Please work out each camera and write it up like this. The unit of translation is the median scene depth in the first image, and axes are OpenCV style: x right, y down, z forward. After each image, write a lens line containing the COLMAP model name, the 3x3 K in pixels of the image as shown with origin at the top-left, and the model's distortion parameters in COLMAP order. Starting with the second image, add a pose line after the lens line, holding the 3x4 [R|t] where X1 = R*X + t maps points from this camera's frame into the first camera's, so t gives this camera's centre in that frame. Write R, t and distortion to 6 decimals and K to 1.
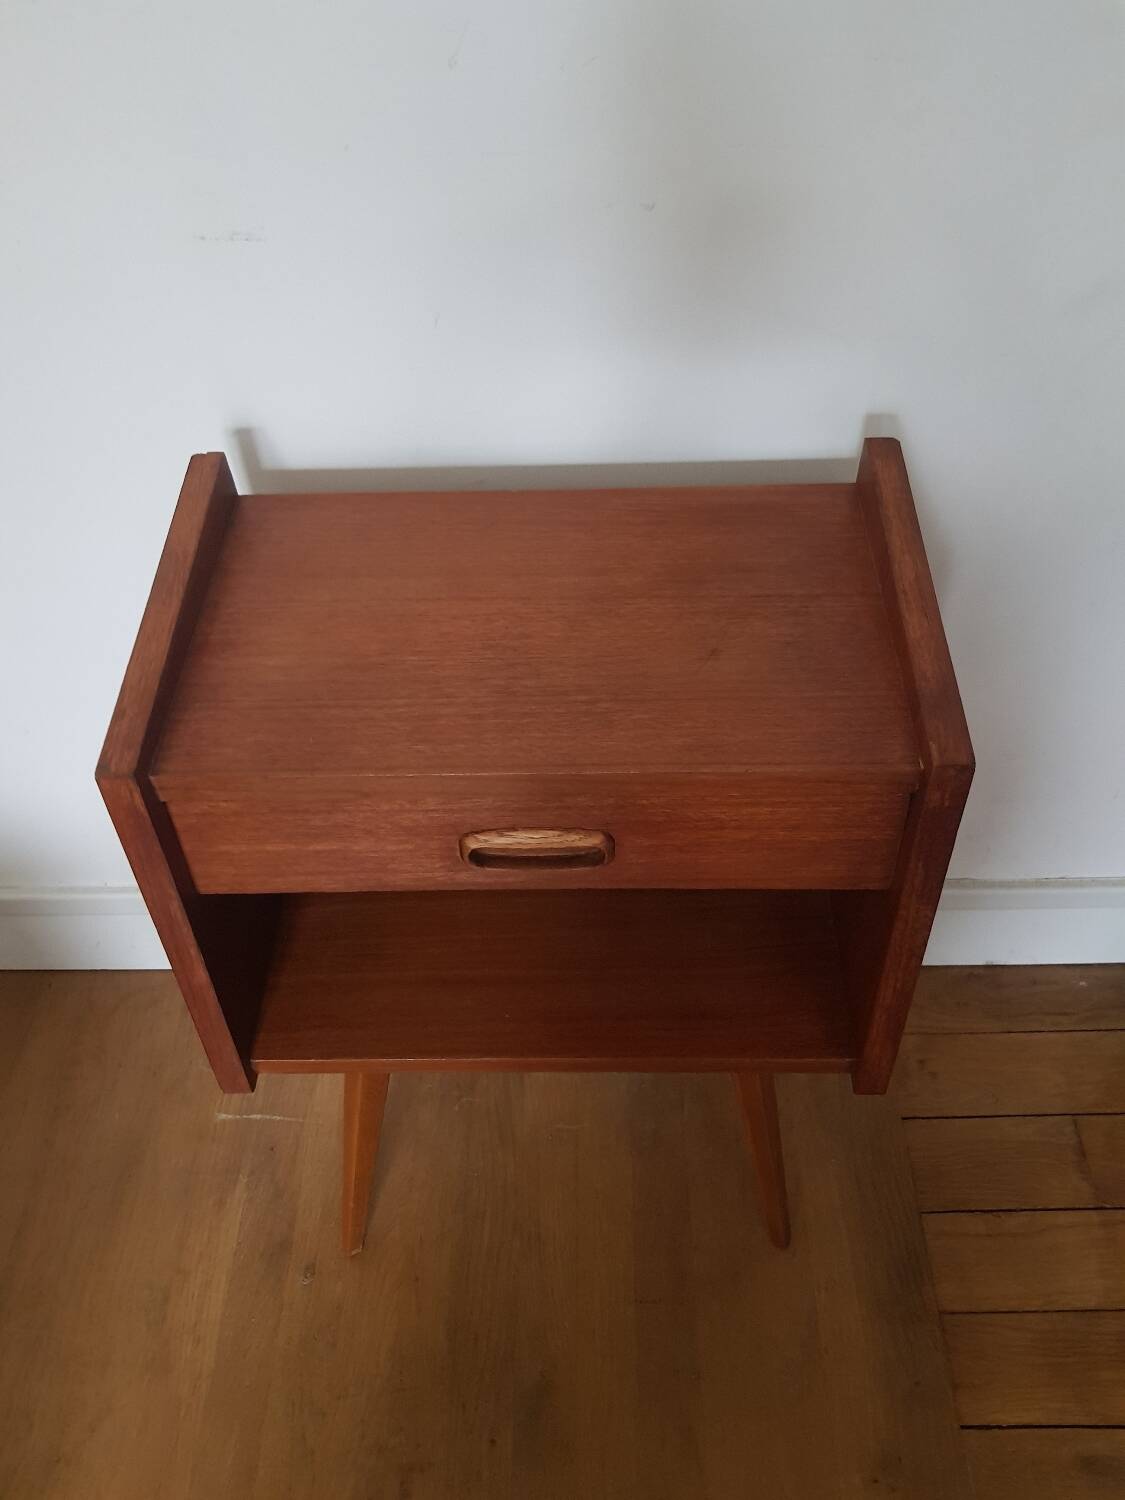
lens RADIAL K [[1158.1, 0, 566.0], [0, 1158.1, 784.1], [0, 0, 1]] dist [0.070293, -0.099804]
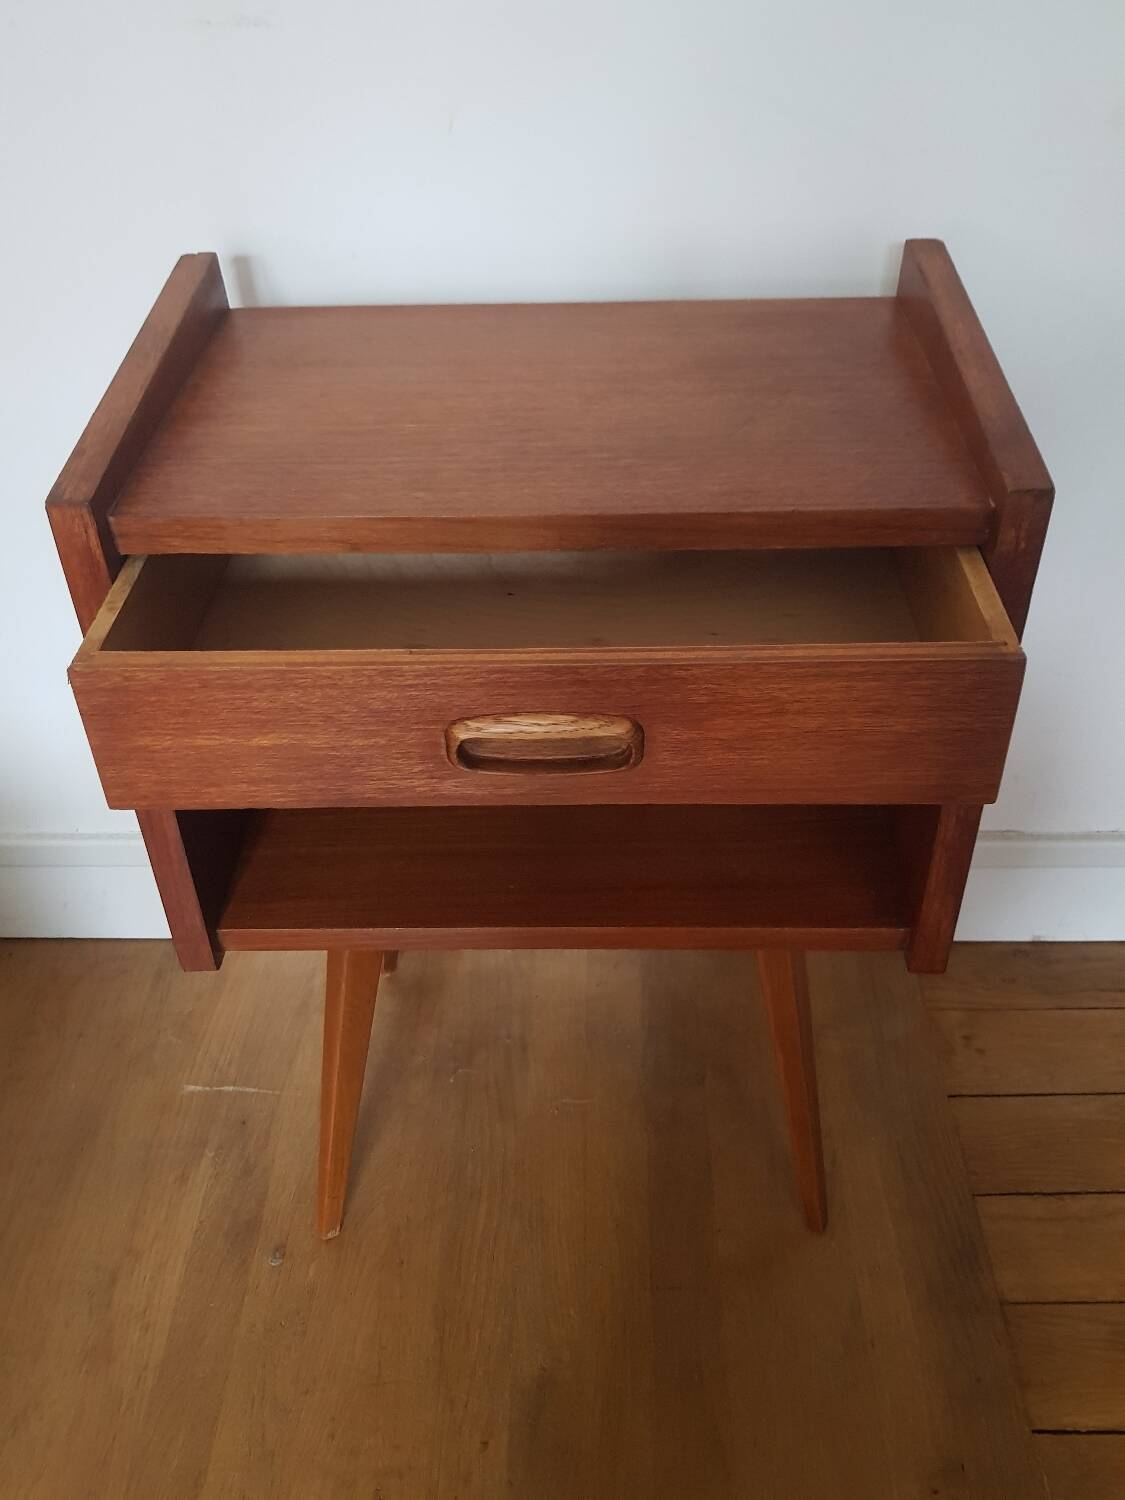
lens RADIAL K [[1158.1, 0, 570.3], [0, 1158.1, 765.4], [0, 0, 1]] dist [0.070293, -0.099804]
pose [[0.999942, 0.010697, -0.001111, -0.004291], [-0.010753, 0.992459, -0.122102, 0.167387], [-0.000204, 0.122107, 0.992517, 0.089693]]
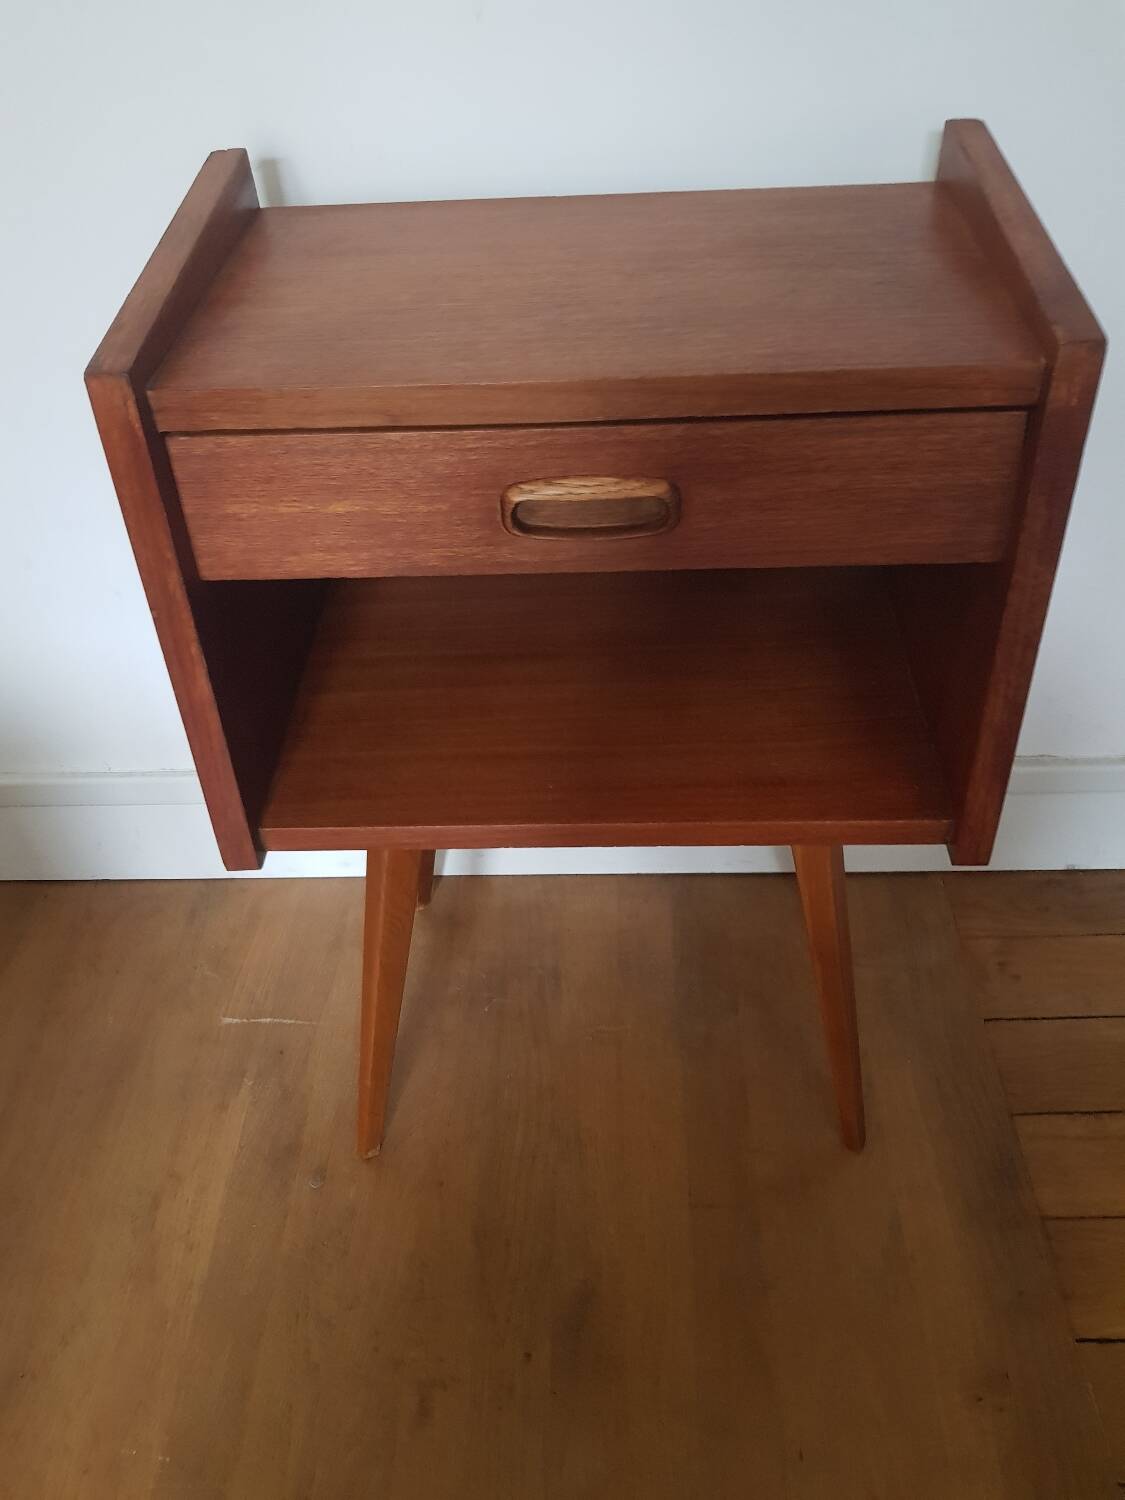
lens RADIAL K [[1158.1, 0, 571.2], [0, 1158.1, 773.7], [0, 0, 1]] dist [0.070293, -0.099804]
pose [[0.999901, -0.000846, -0.014041, -0.017438], [-0.000628, 0.994506, -0.104677, 0.218564], [0.014053, 0.104675, 0.994407, 0.099475]]
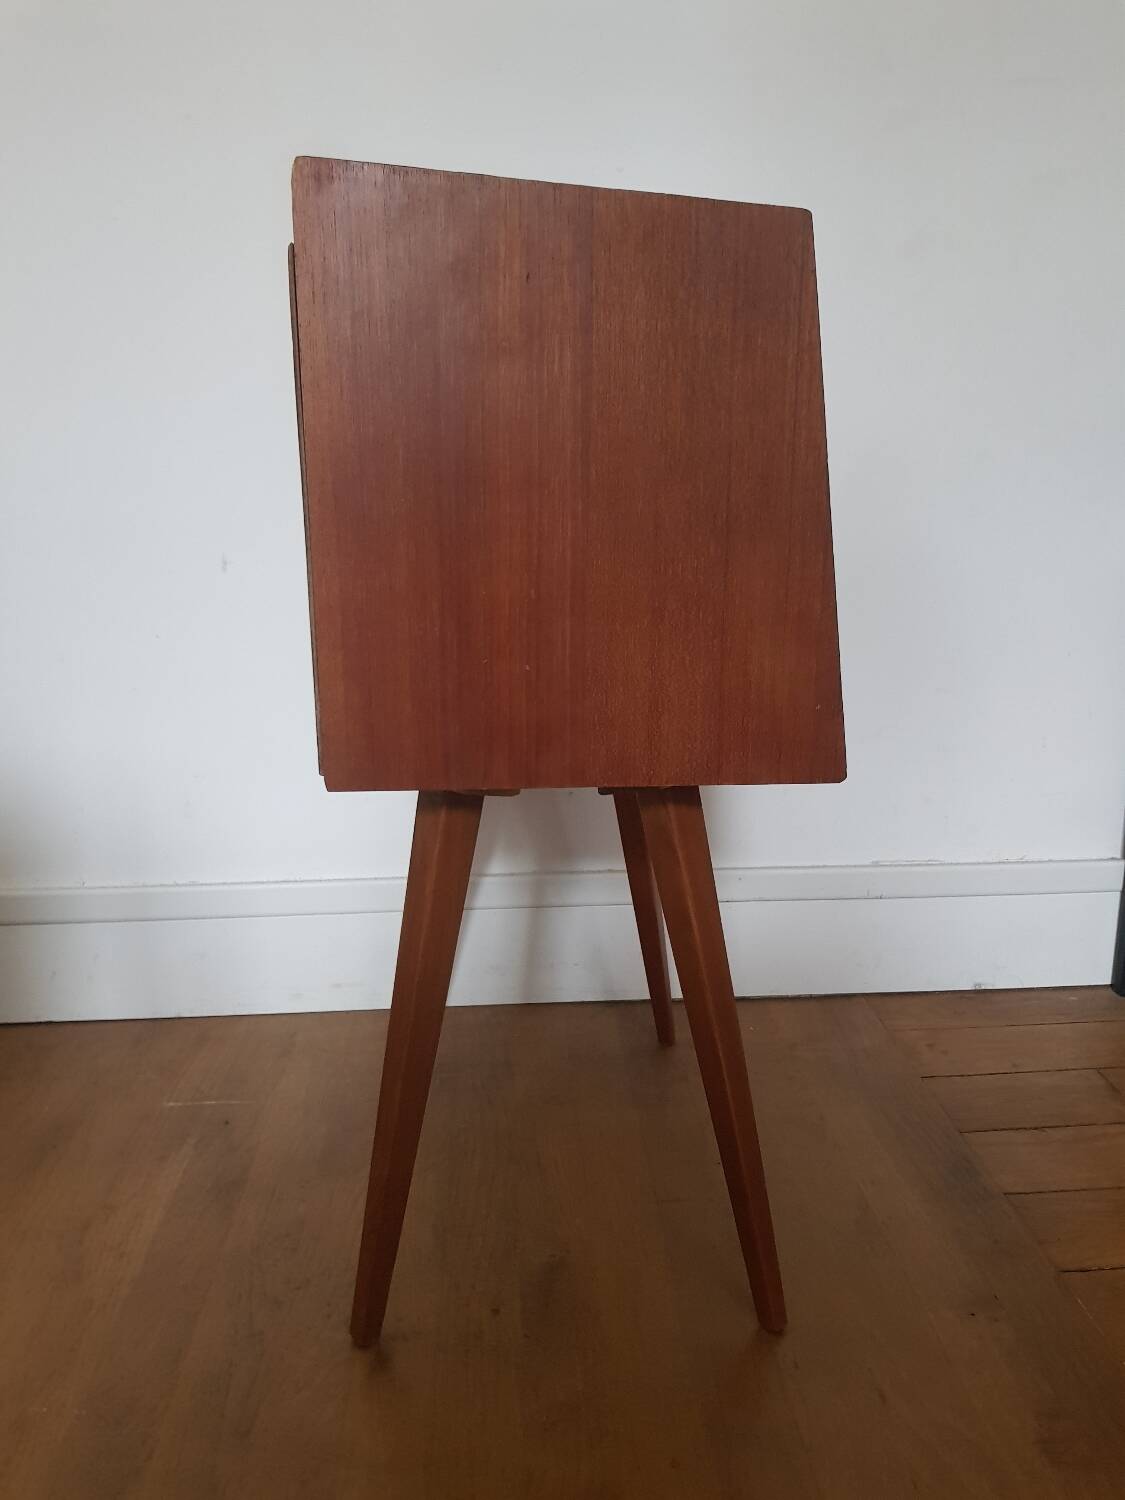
lens RADIAL K [[1158.1, 0, 582.0], [0, 1158.1, 773.9], [0, 0, 1]] dist [0.070293, -0.099804]
pose [[0.996692, 0.002376, 0.081231, -0.066402], [0.044306, 0.822062, -0.567671, 0.686353], [-0.068126, 0.569393, 0.819238, 0.133129]]
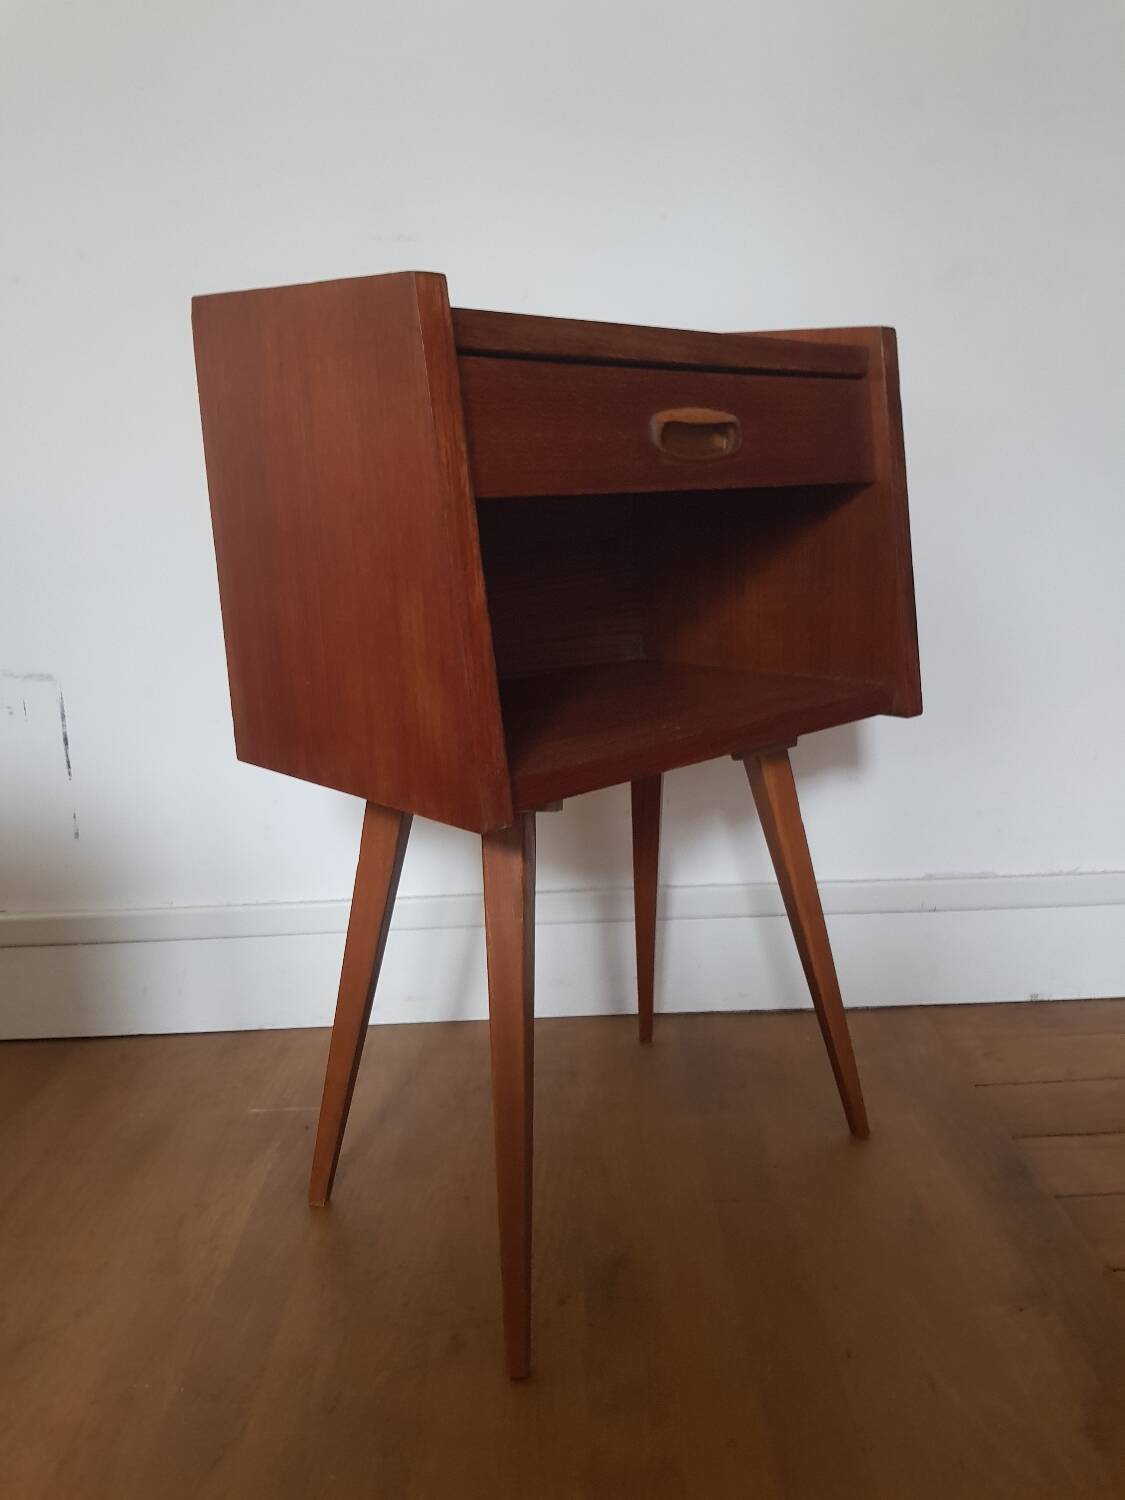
lens RADIAL K [[1158.1, 0, 581.6], [0, 1158.1, 781.9], [0, 0, 1]] dist [0.070293, -0.099804]
pose [[0.999581, -0.013044, 0.025828, -0.062595], [0.025600, 0.814710, -0.579303, 0.714148], [-0.013485, 0.579722, 0.814703, 0.096670]]
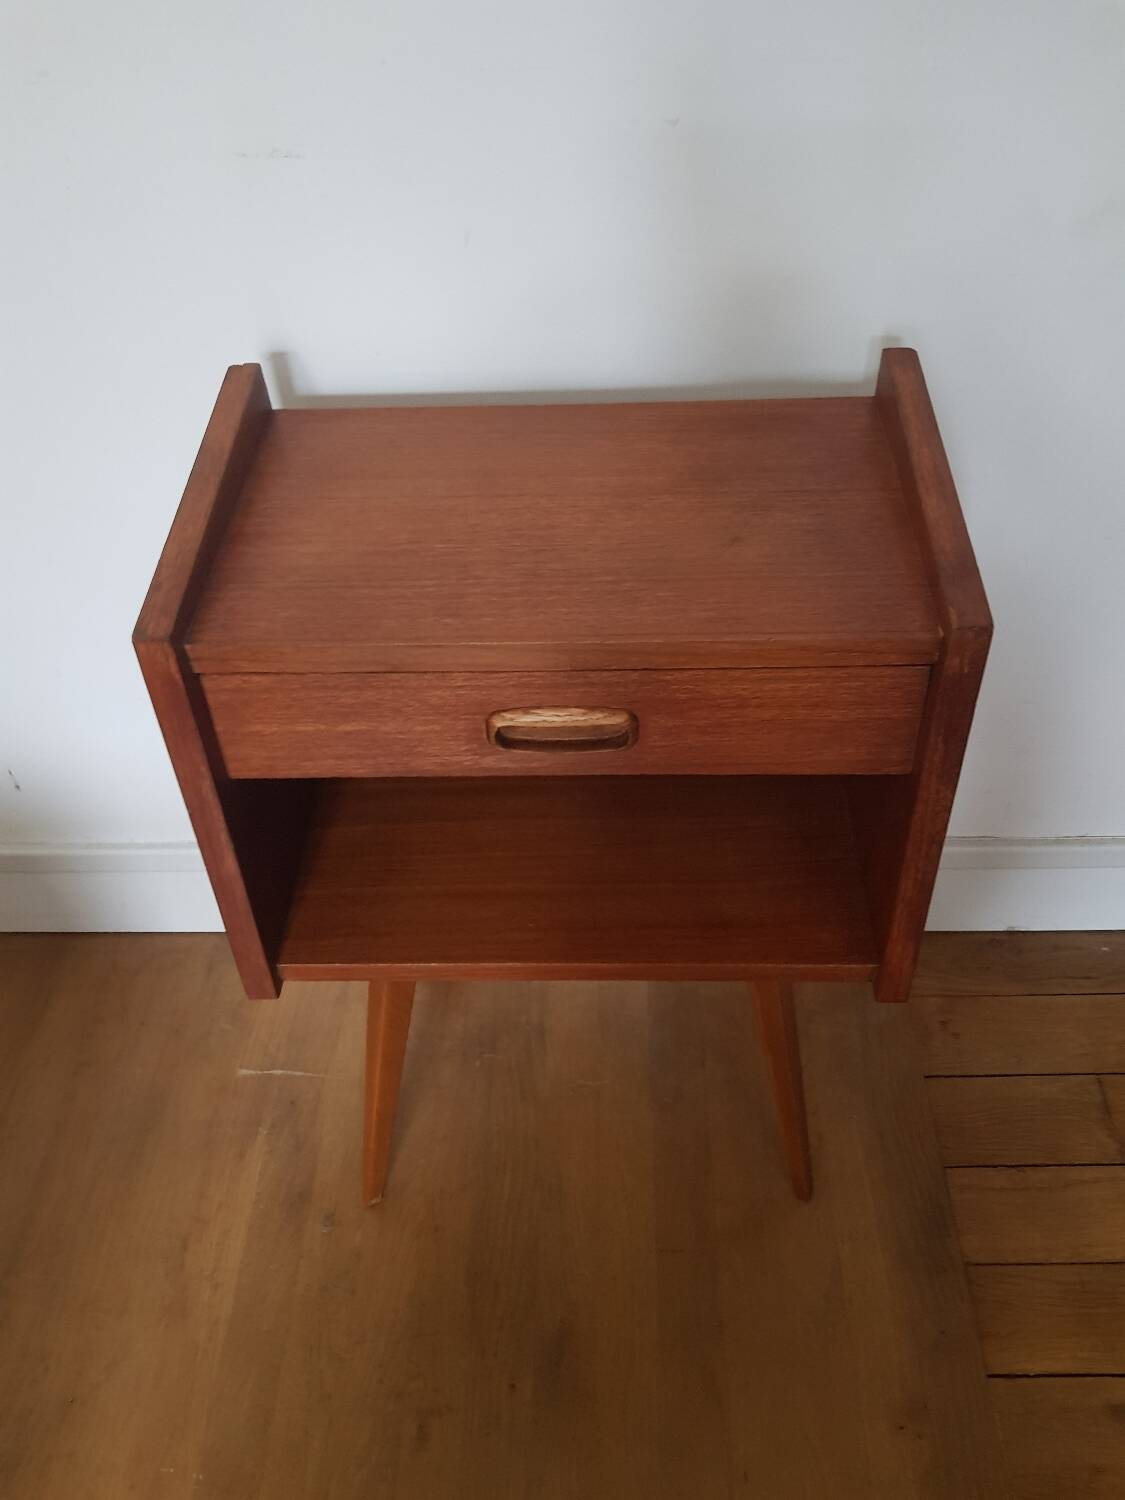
lens RADIAL K [[1158.1, 0, 575.7], [0, 1158.1, 782.5], [0, 0, 1]] dist [0.070293, -0.099804]
pose [[0.999953, 0.004118, -0.008819, -0.002489], [-0.004527, 0.998889, -0.046915, 0.095113], [0.008616, 0.046953, 0.998860, -0.008874]]
